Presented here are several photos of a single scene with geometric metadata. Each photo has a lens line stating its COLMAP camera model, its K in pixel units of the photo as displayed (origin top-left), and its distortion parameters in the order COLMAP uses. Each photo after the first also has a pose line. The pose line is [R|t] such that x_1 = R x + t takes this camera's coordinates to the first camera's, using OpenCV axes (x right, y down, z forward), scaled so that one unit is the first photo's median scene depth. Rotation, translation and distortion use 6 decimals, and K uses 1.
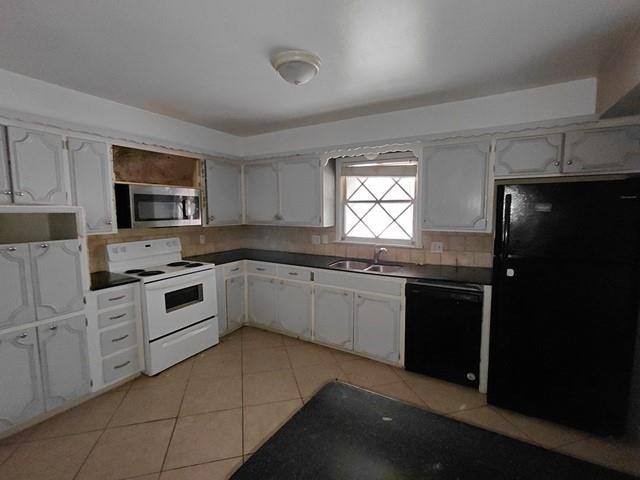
lens RADIAL K [[304.4, 0, 320.0], [0, 304.4, 240.0], [0, 0, 1]] dist [0.002113, -0.000030]
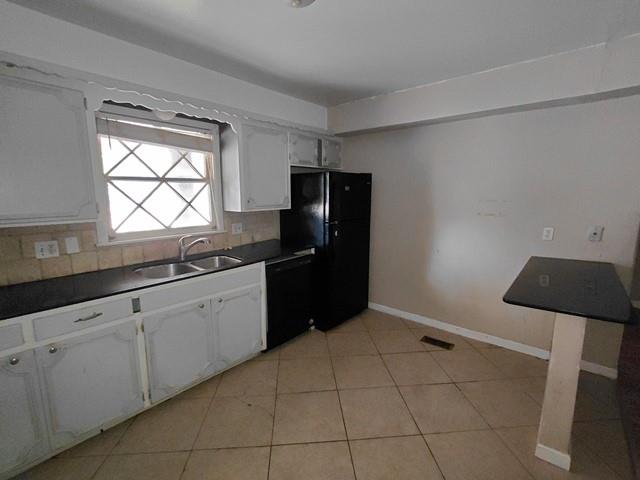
lens RADIAL K [[304.4, 0, 320.0], [0, 304.4, 240.0], [0, 0, 1]] dist [0.002113, -0.000030]
pose [[0.155682, -0.157219, 0.975216, -0.518172], [0.104406, 0.984342, 0.142023, -0.049478], [-0.982274, 0.079708, 0.169659, 0.540933]]
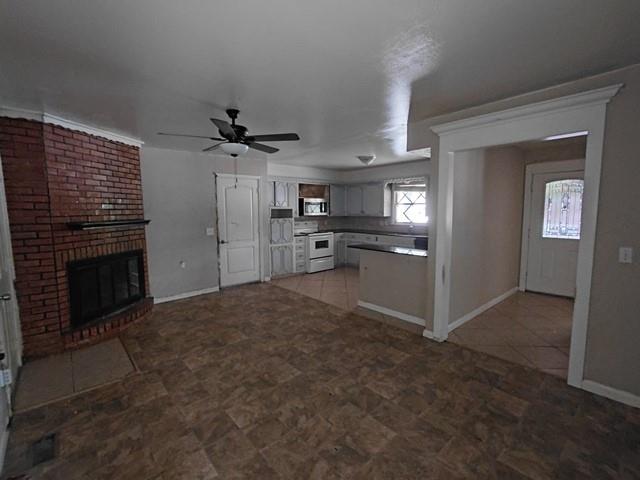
lens RADIAL K [[304.4, 0, 320.0], [0, 304.4, 240.0], [0, 0, 1]] dist [0.002113, -0.000030]
pose [[0.953763, 0.027182, -0.299329, 0.230641], [-0.027795, 0.999611, 0.002211, 0.130798], [0.299273, 0.006211, 0.954147, -1.146505]]
